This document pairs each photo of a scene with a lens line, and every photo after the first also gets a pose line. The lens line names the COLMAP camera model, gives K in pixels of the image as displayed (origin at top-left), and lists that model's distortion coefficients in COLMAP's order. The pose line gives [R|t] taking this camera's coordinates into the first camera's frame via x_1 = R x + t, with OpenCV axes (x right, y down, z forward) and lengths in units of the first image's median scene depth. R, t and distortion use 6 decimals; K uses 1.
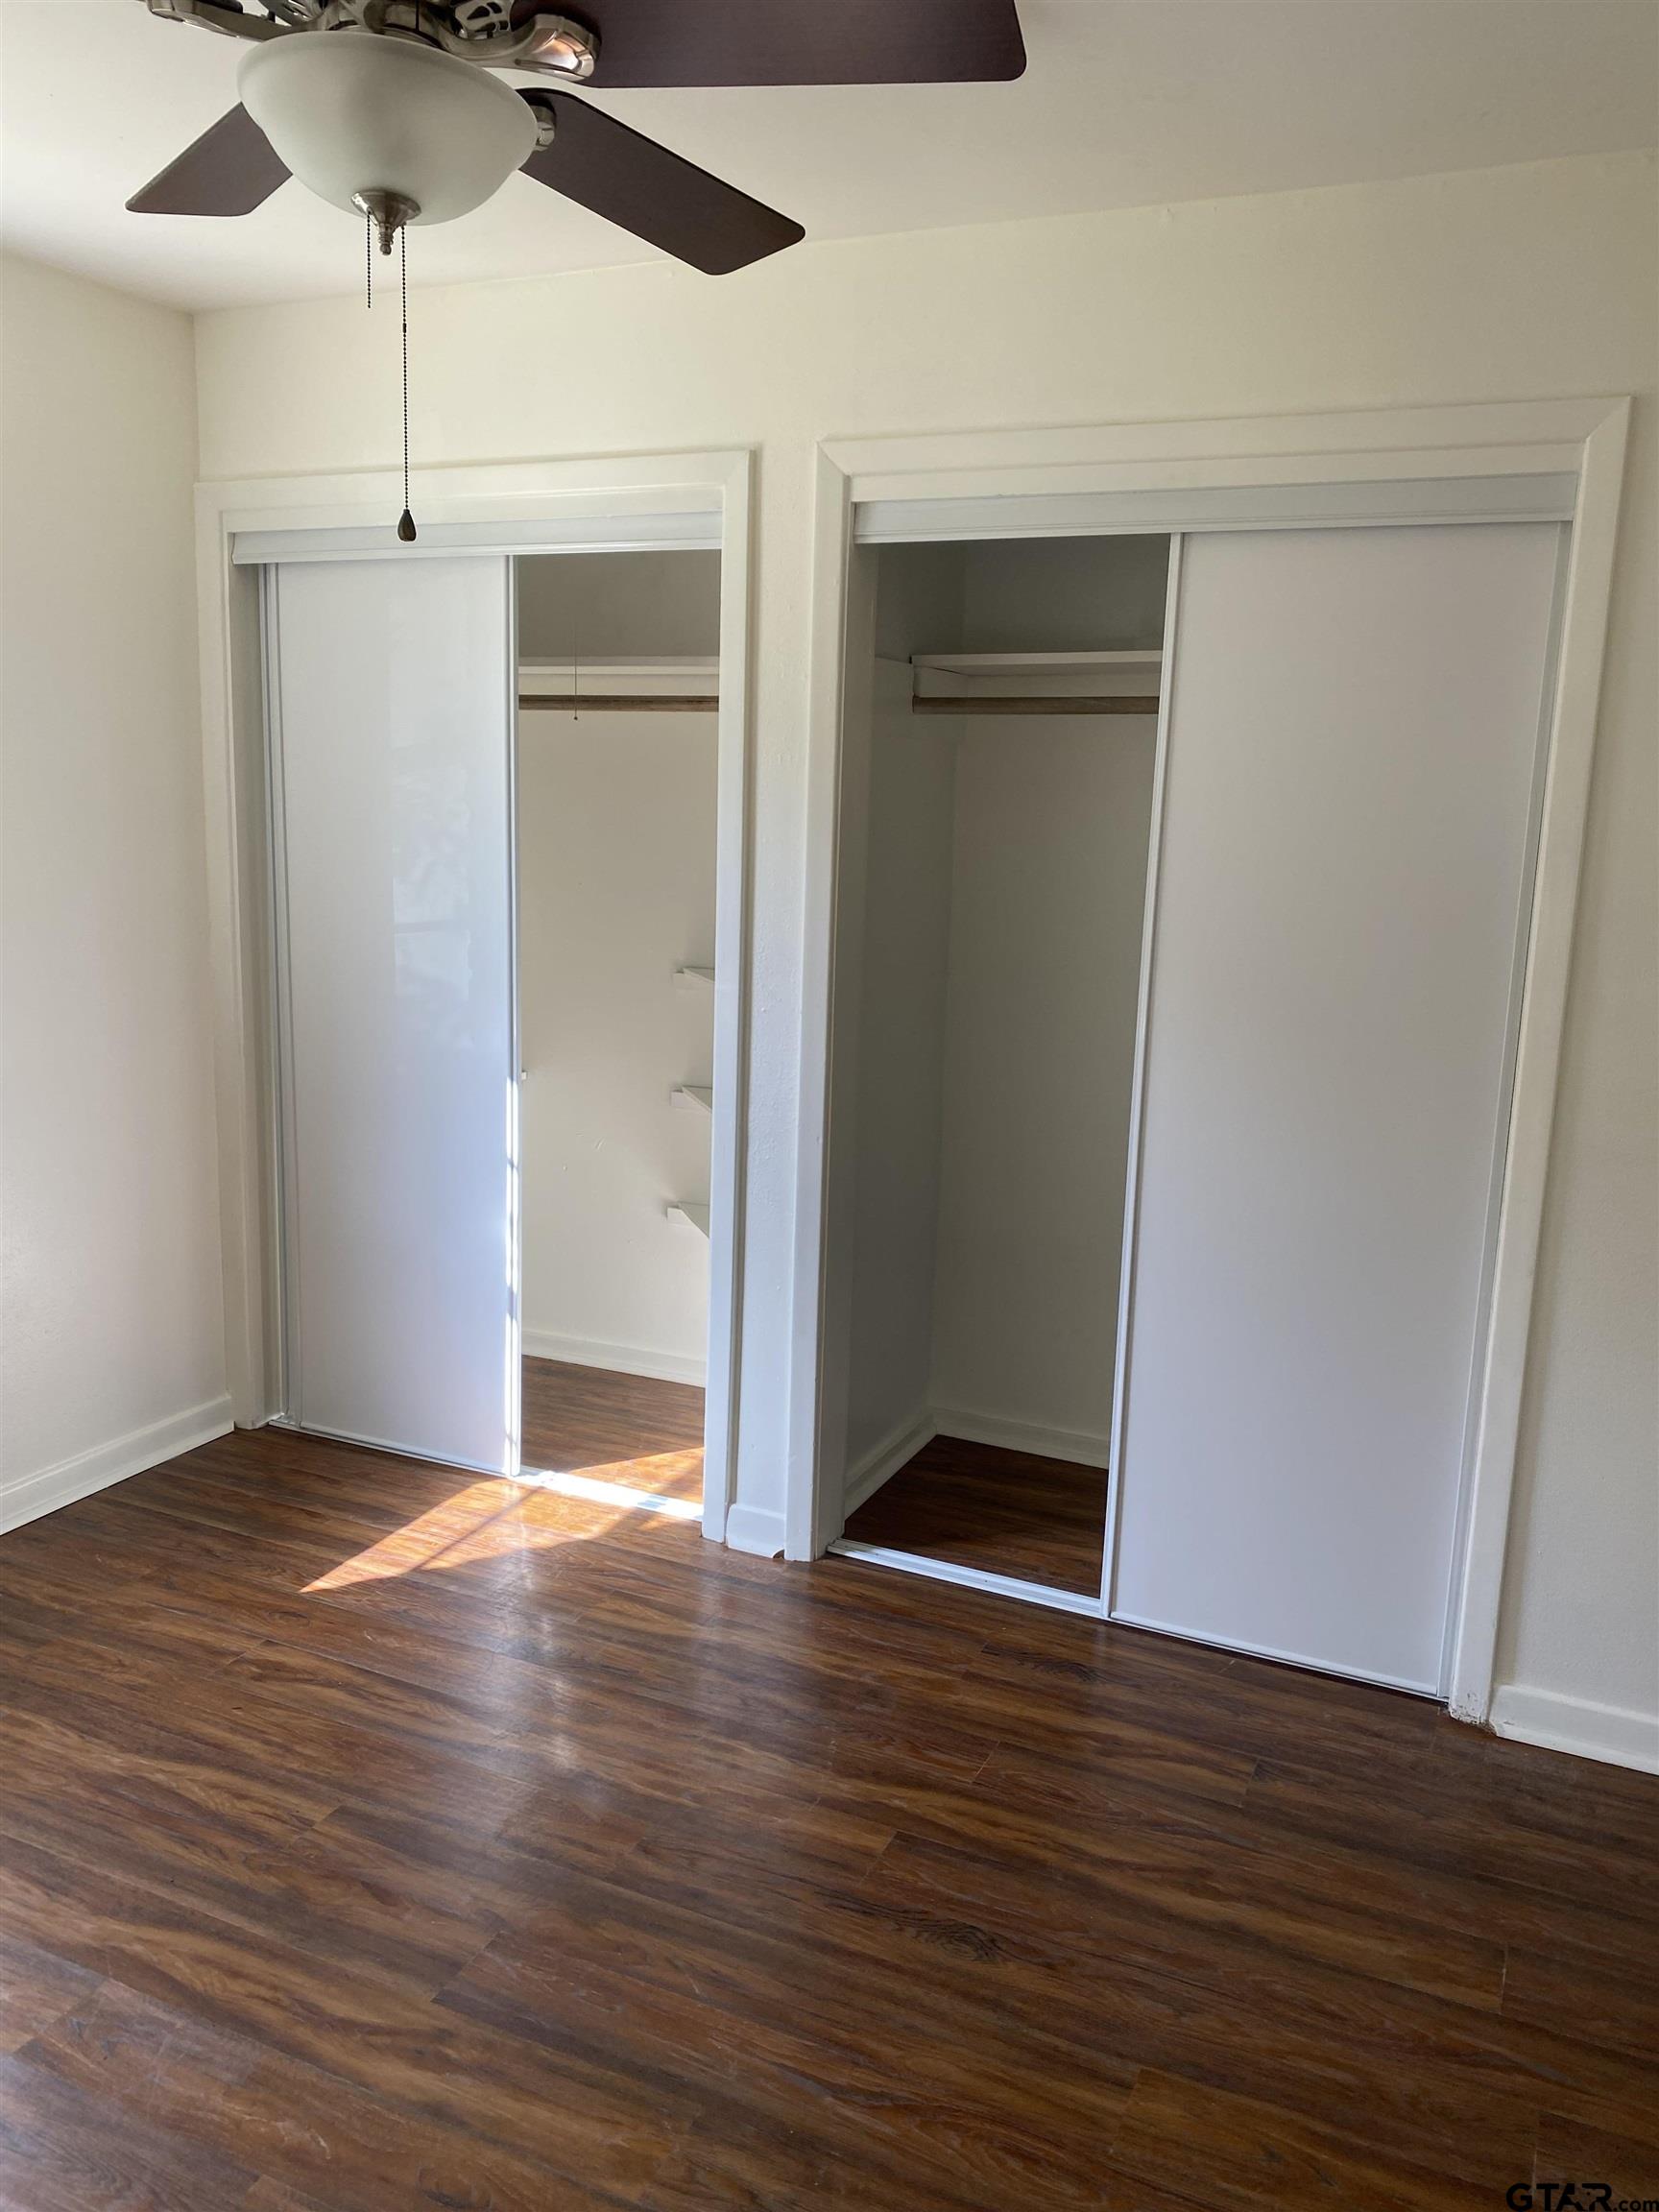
lens RADIAL K [[1707.9, 0, 829.5], [0, 1707.9, 1106.0], [0, 0, 1]] dist [-0.049867, 0.005079]
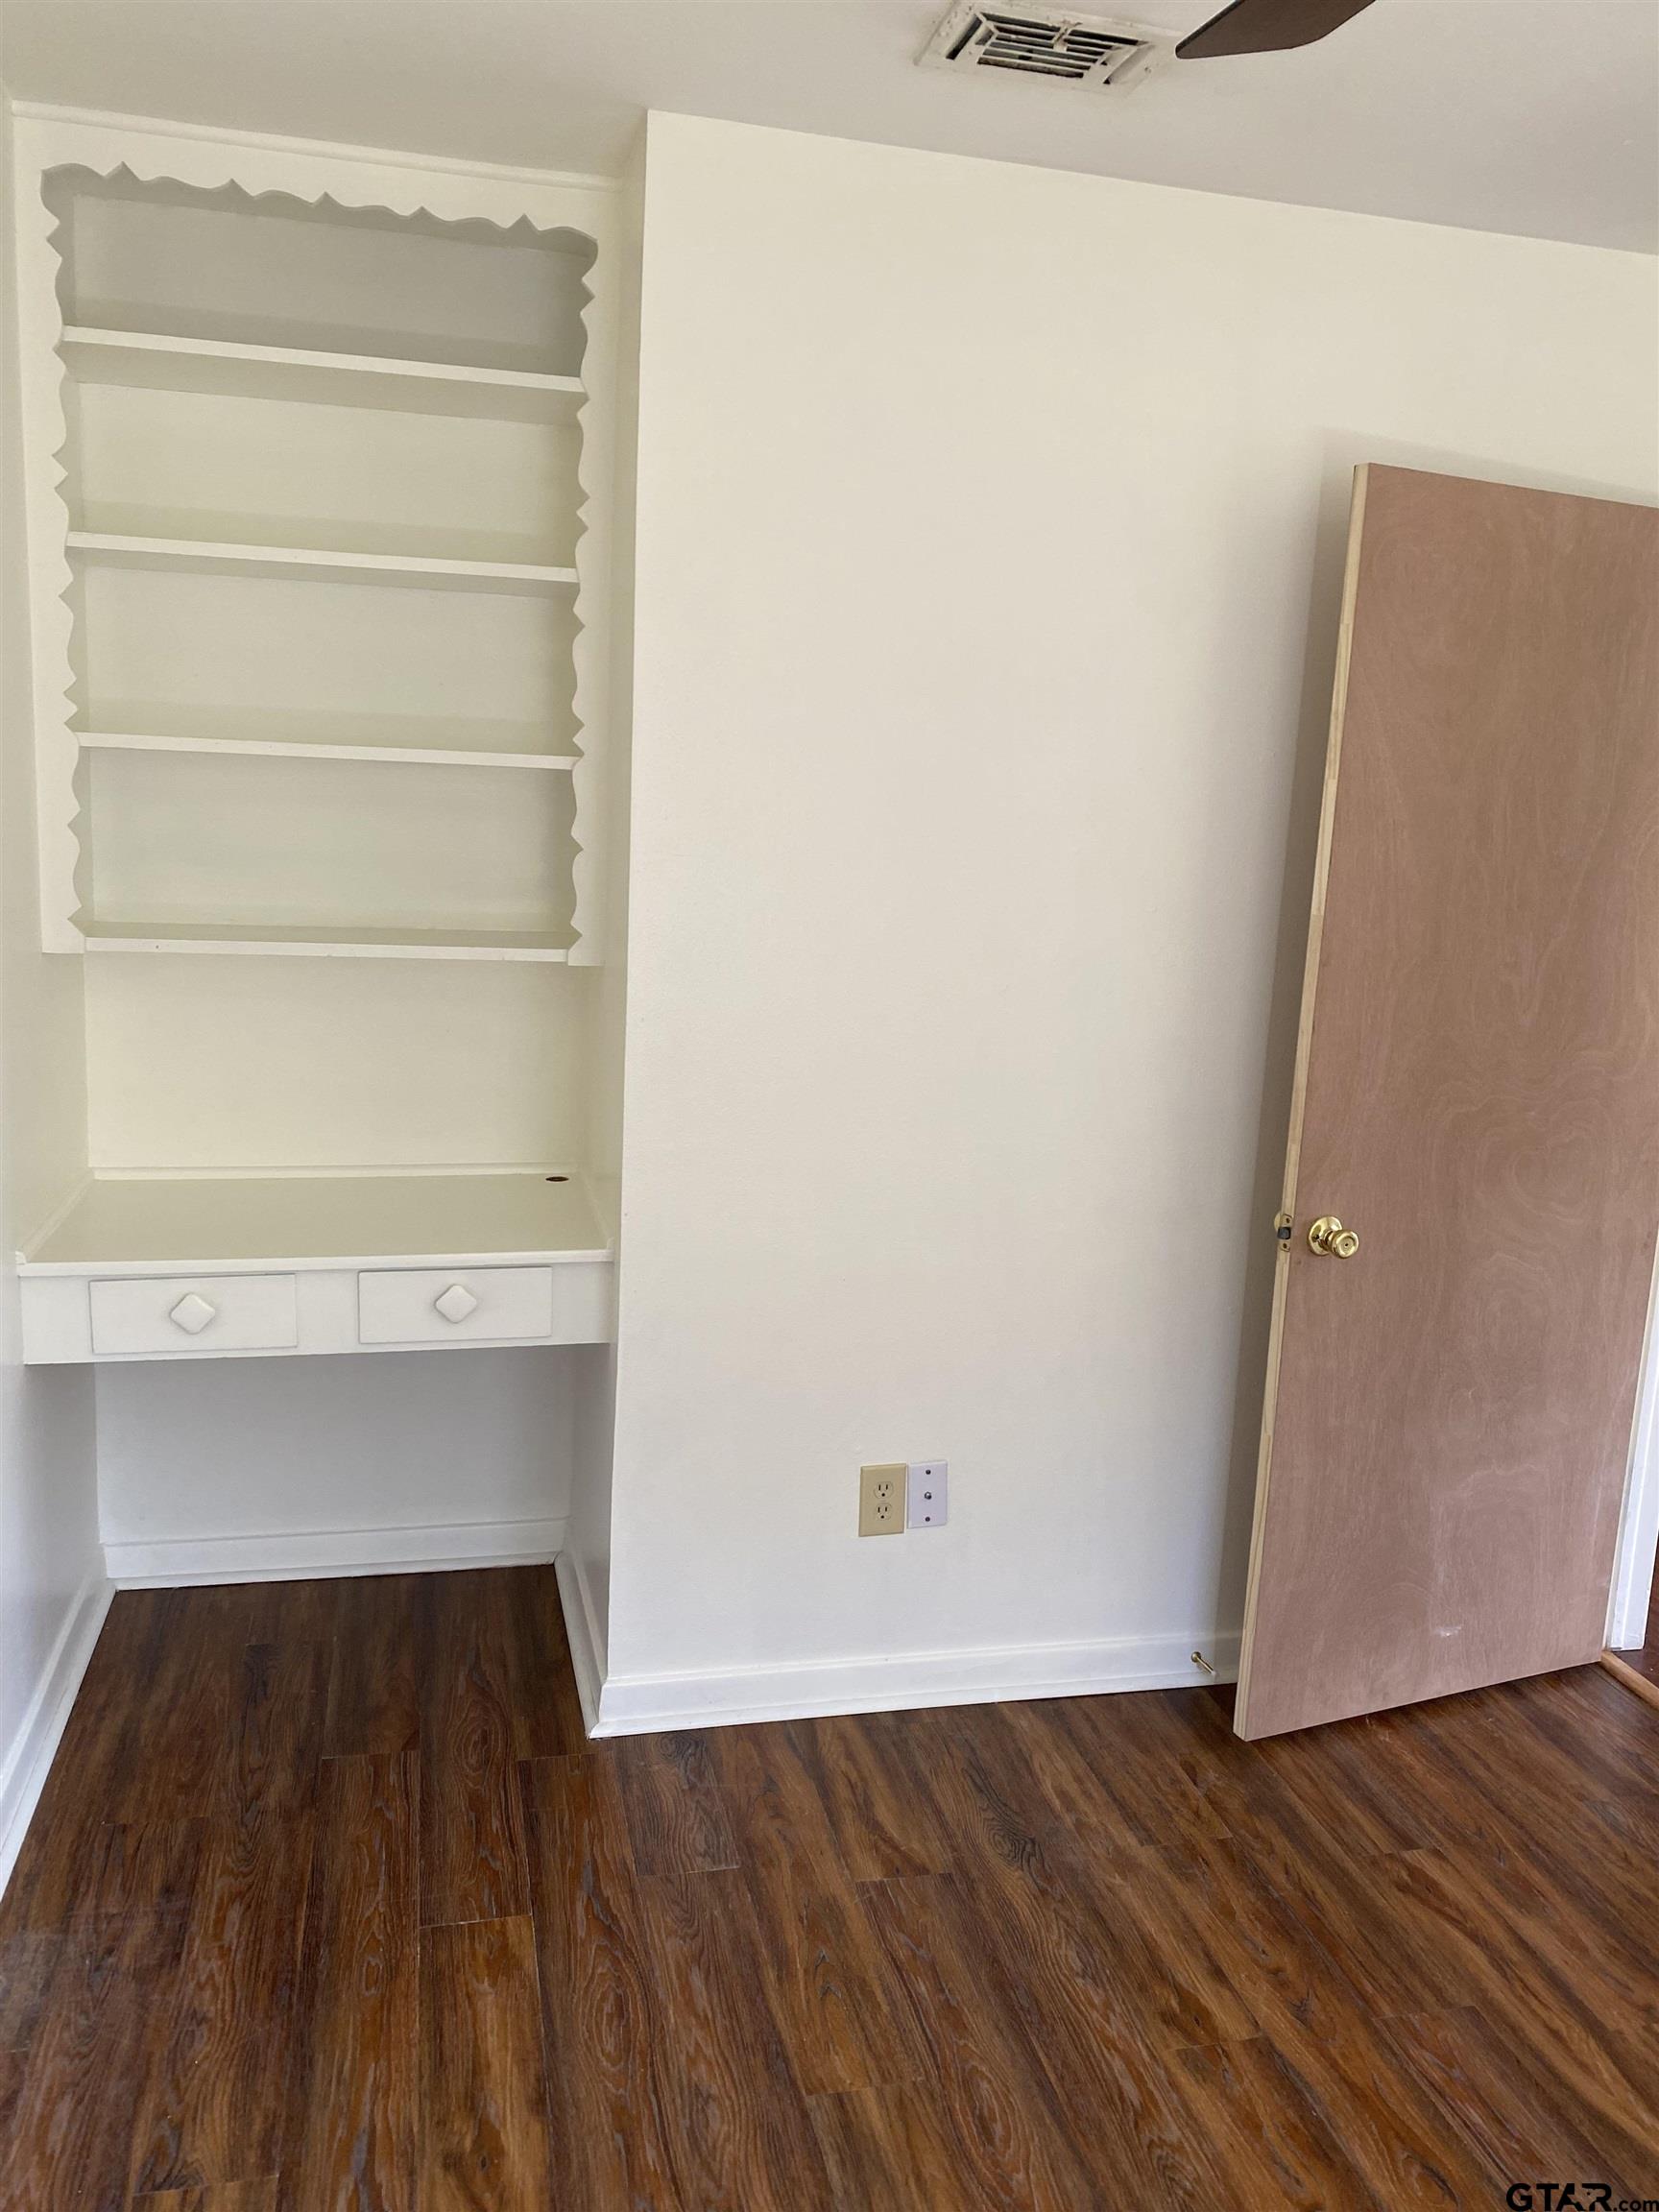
lens RADIAL K [[1707.9, 0, 829.5], [0, 1707.9, 1106.0], [0, 0, 1]] dist [-0.049867, 0.005079]
pose [[-0.632875, -0.192122, 0.750039, -0.418963], [0.091508, 0.943375, 0.318859, -0.260962], [-0.768828, 0.270432, -0.579457, 1.332297]]
